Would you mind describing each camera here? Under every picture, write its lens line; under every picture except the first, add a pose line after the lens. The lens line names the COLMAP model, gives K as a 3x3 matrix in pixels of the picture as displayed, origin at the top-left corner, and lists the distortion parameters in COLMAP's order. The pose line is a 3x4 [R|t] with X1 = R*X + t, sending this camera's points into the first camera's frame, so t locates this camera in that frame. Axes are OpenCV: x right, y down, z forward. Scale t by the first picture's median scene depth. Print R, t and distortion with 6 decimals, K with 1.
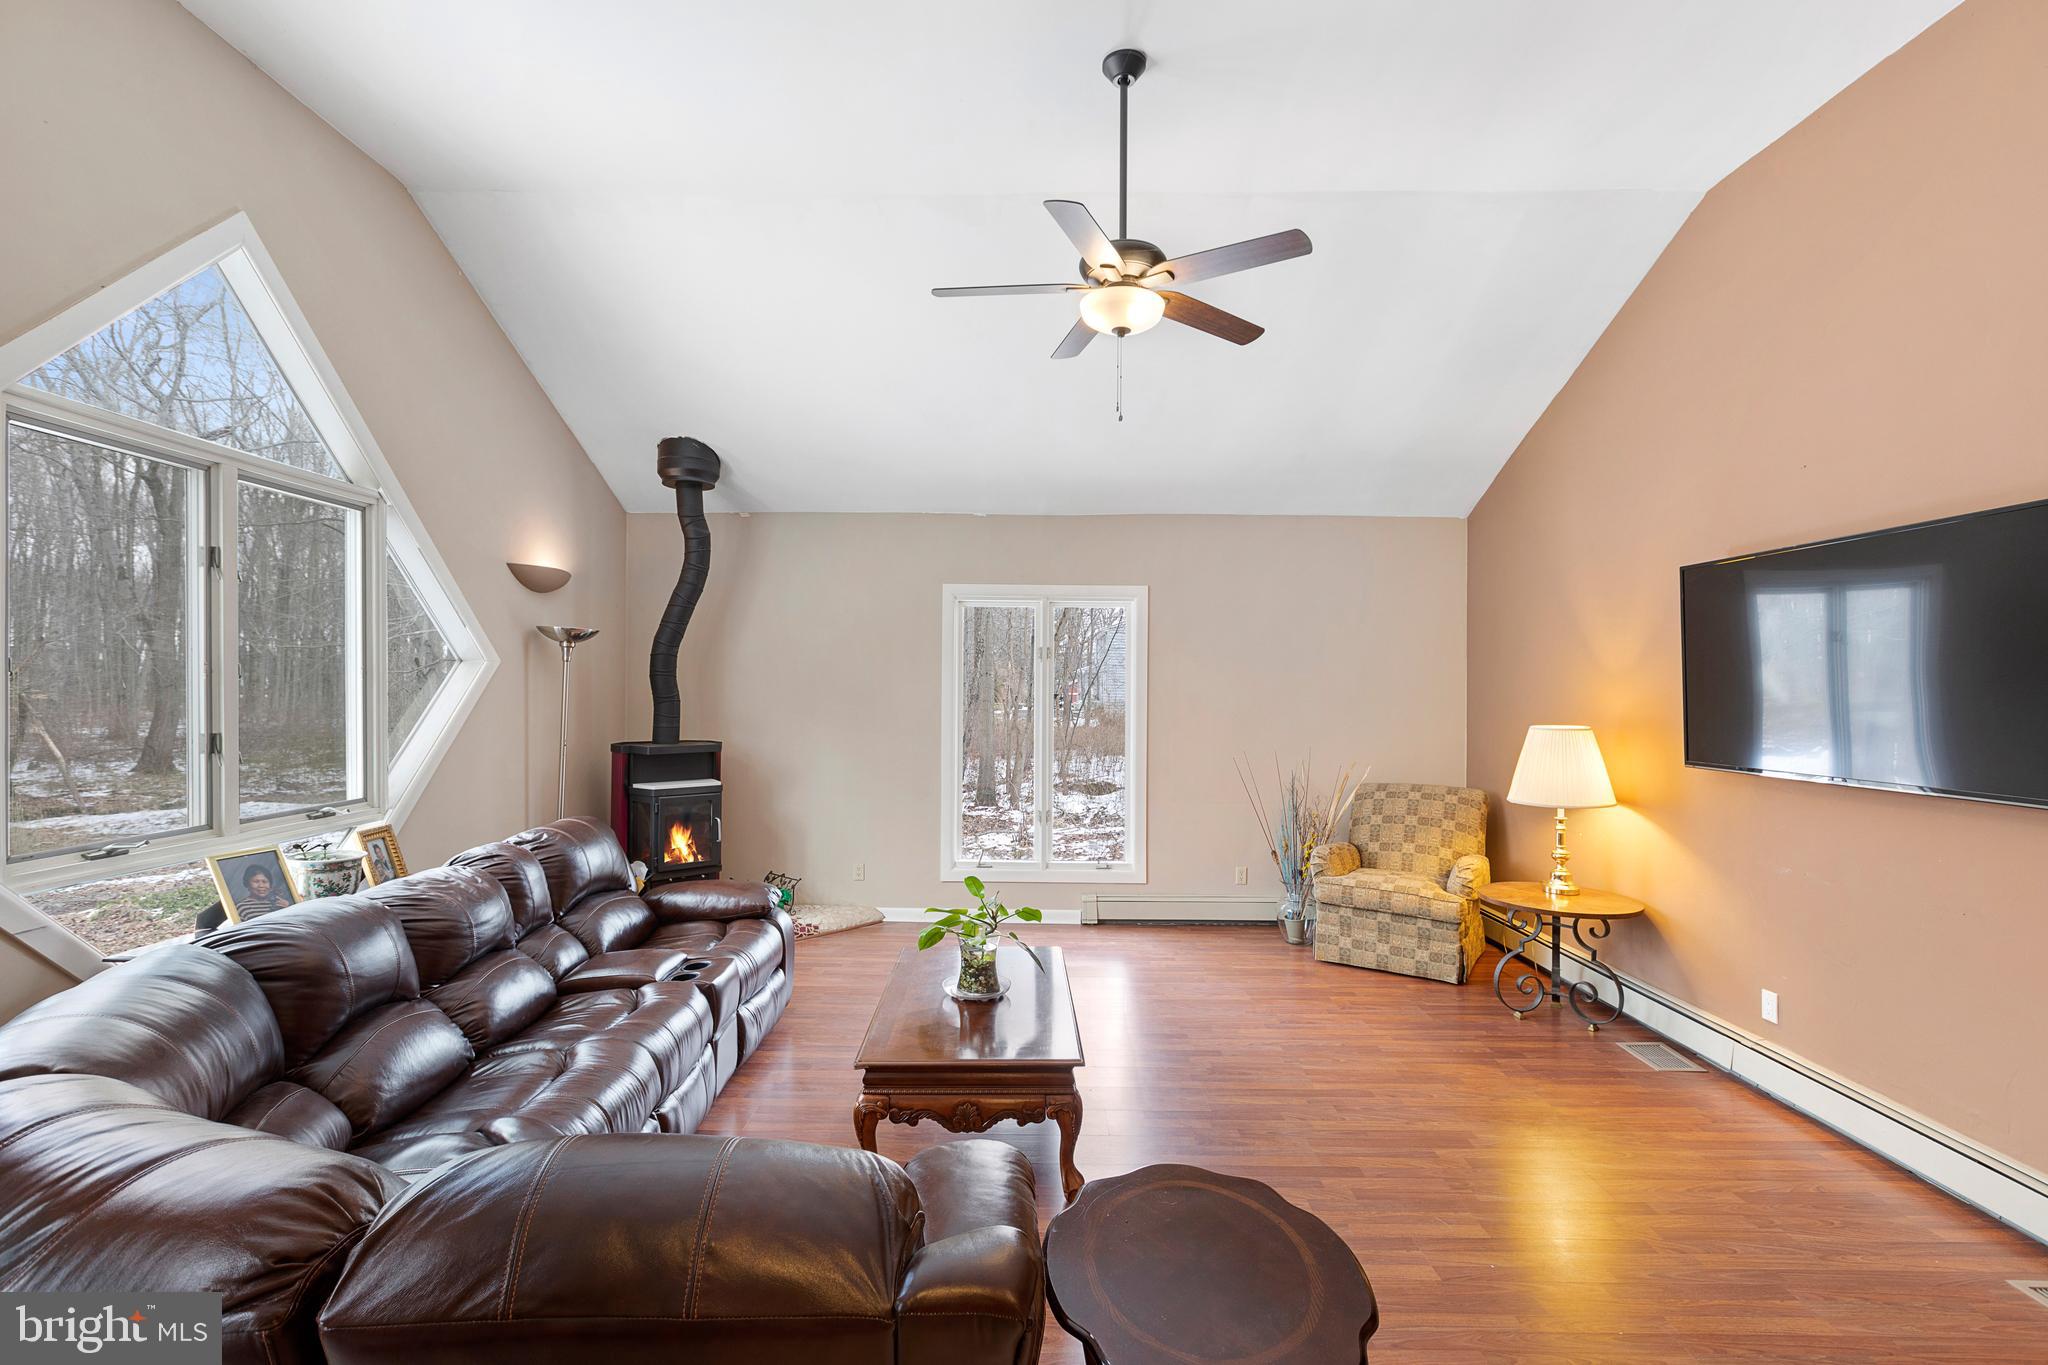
lens RADIAL K [[931.8, 0, 1029.2], [0, 931.8, 699.8], [0, 0, 1]] dist [-0.001673, -0.001448]
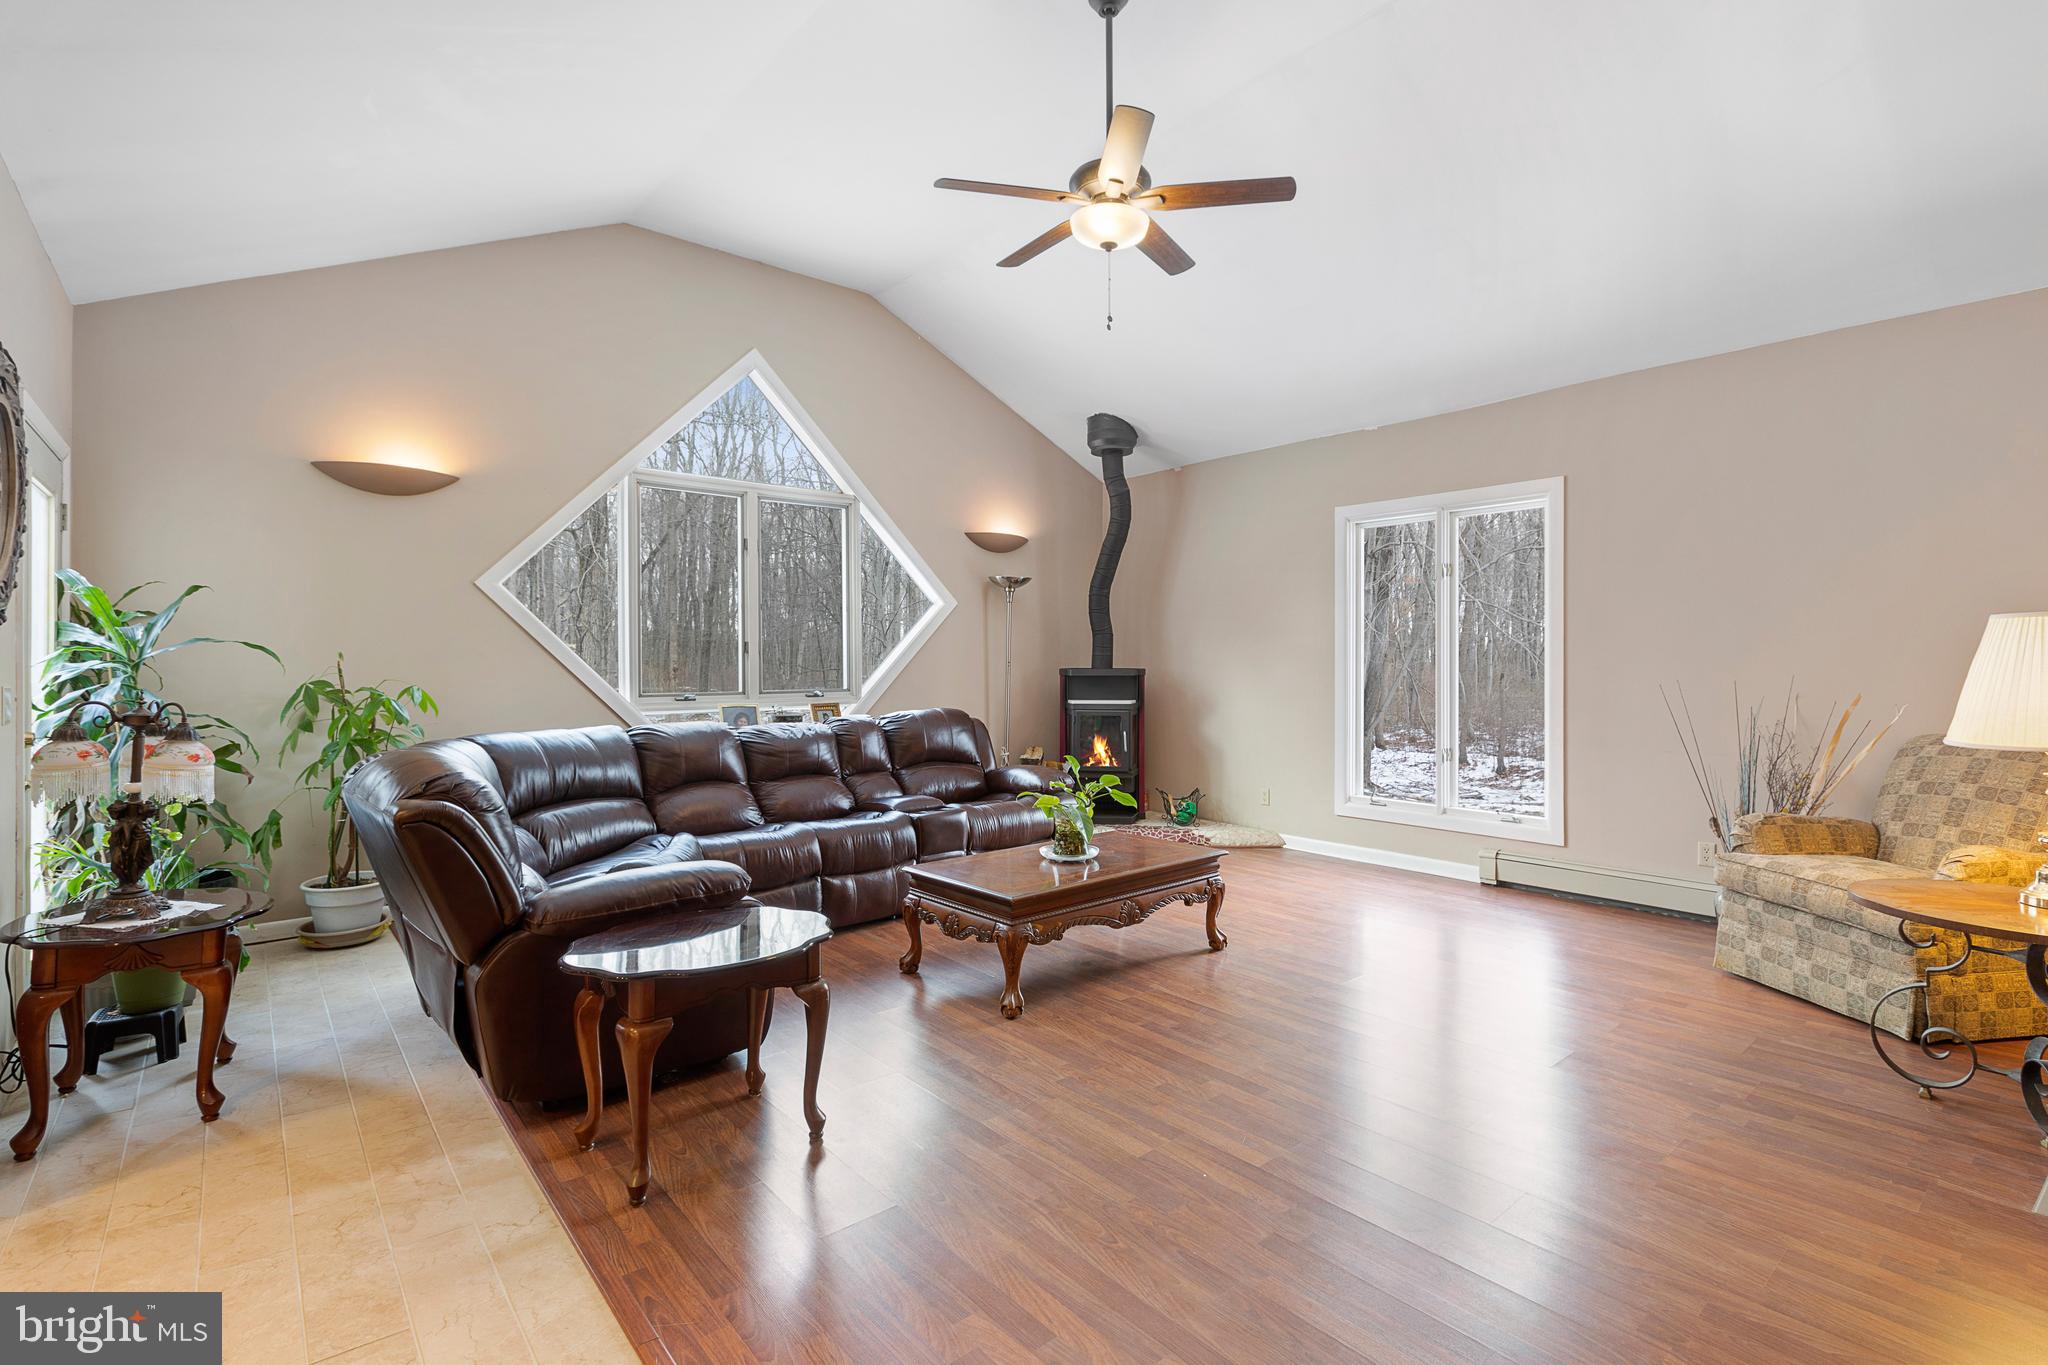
lens RADIAL K [[931.8, 0, 1017.8], [0, 931.8, 671.2], [0, 0, 1]] dist [-0.001673, -0.001448]
pose [[0.649046, 0.000517, -0.760749, 0.486604], [-0.003114, 0.999993, -0.001977, 0.055299], [0.760743, 0.003652, 0.649043, 0.131275]]
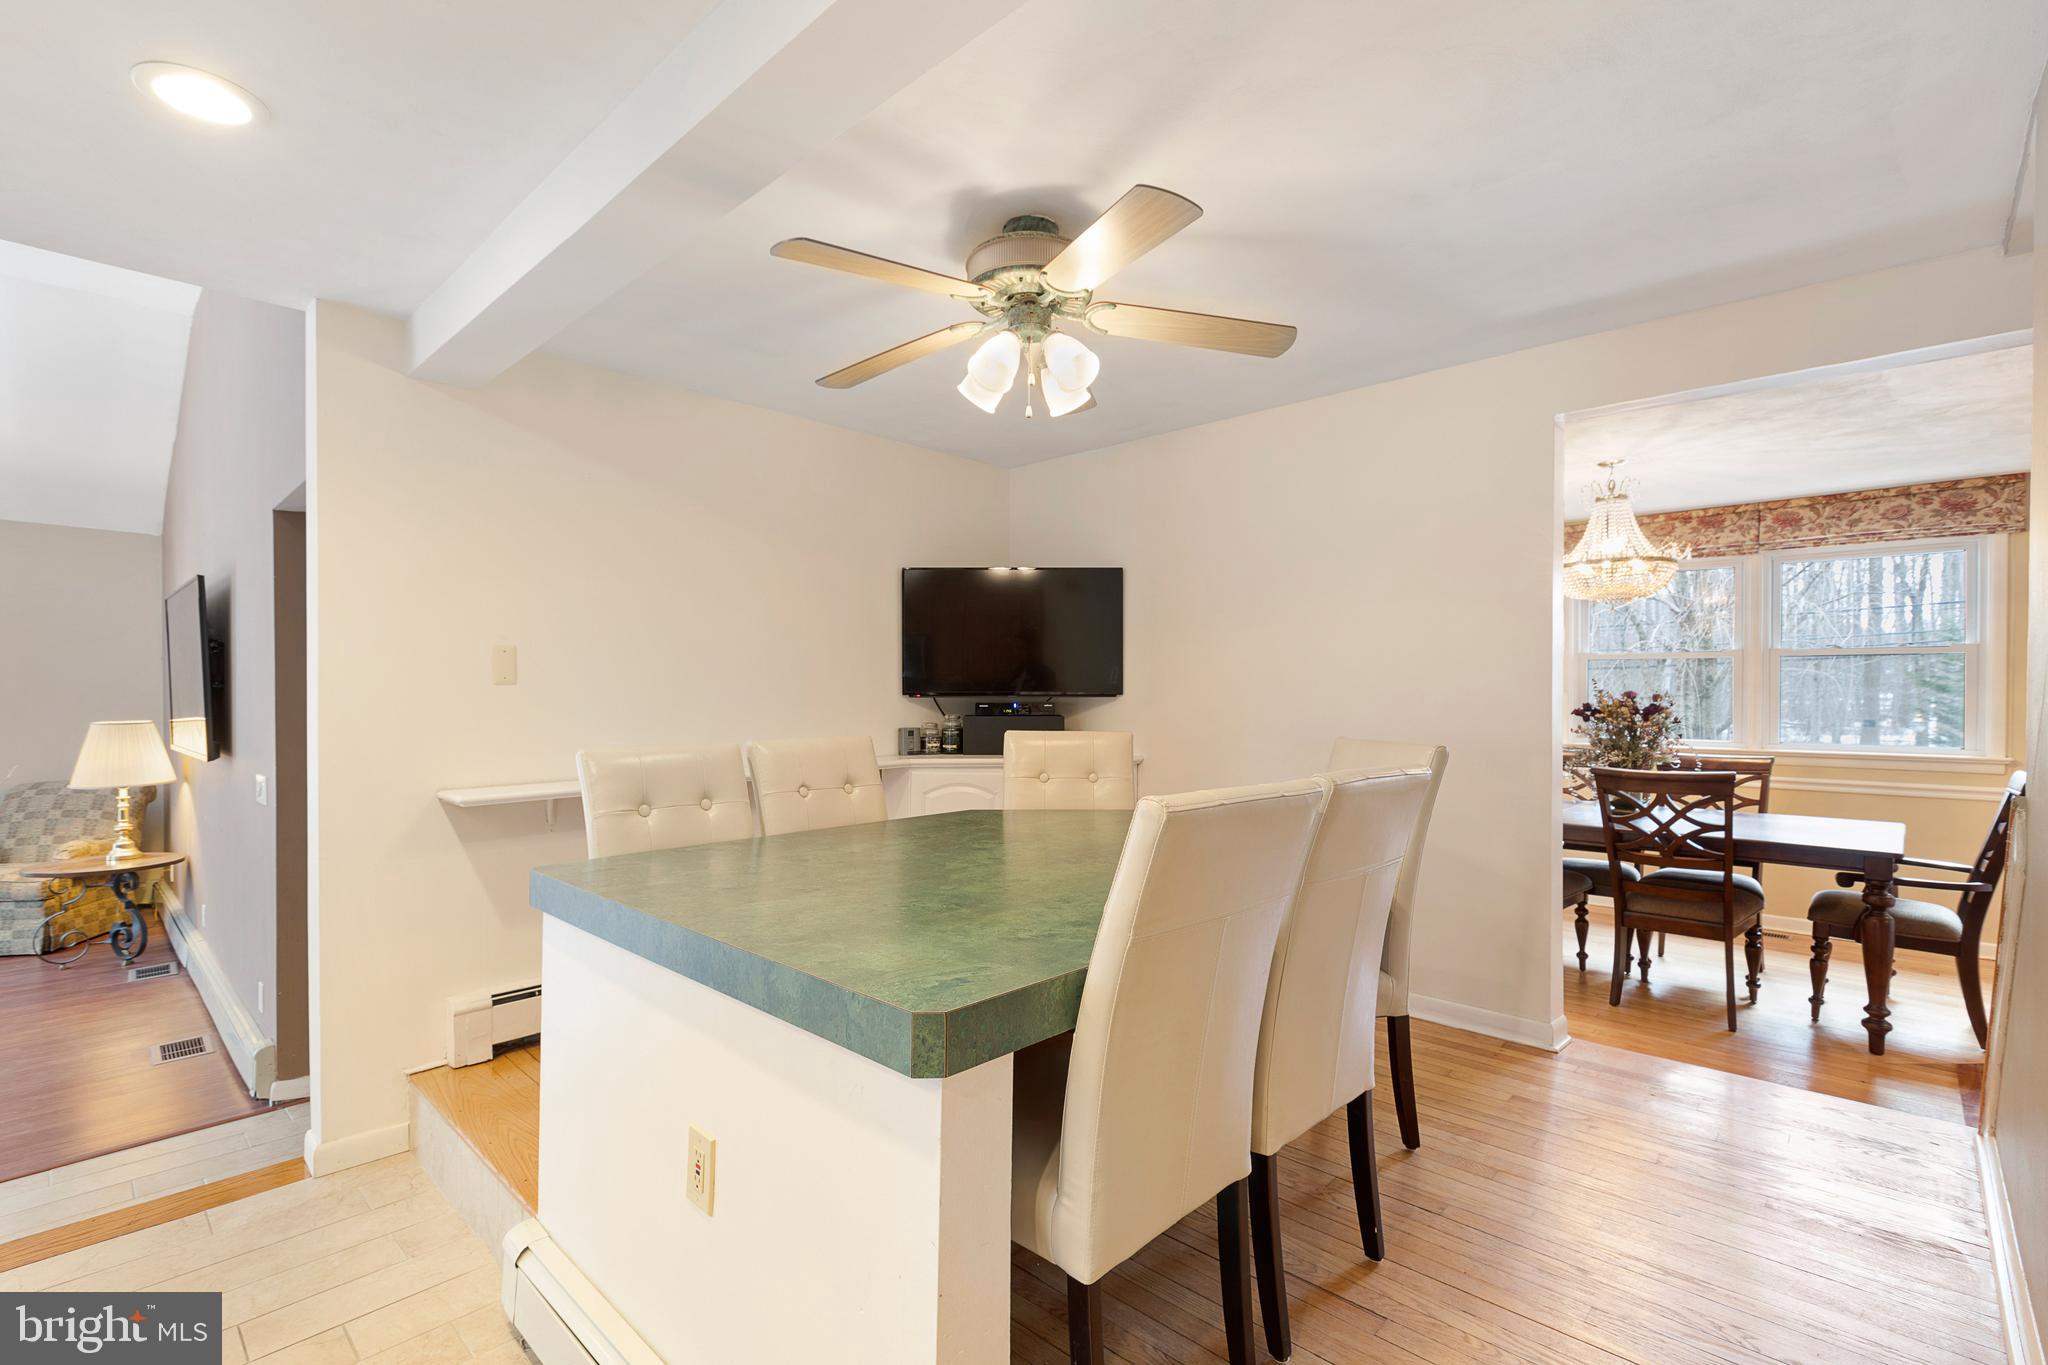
lens RADIAL K [[931.8, 0, 1025.9], [0, 931.8, 693.7], [0, 0, 1]] dist [-0.001673, -0.001448]
pose [[0.678677, -0.007521, 0.734399, 0.398373], [0.011152, 0.999938, -0.000064, 0.002946], [-0.734353, 0.008233, 0.678718, -0.570480]]
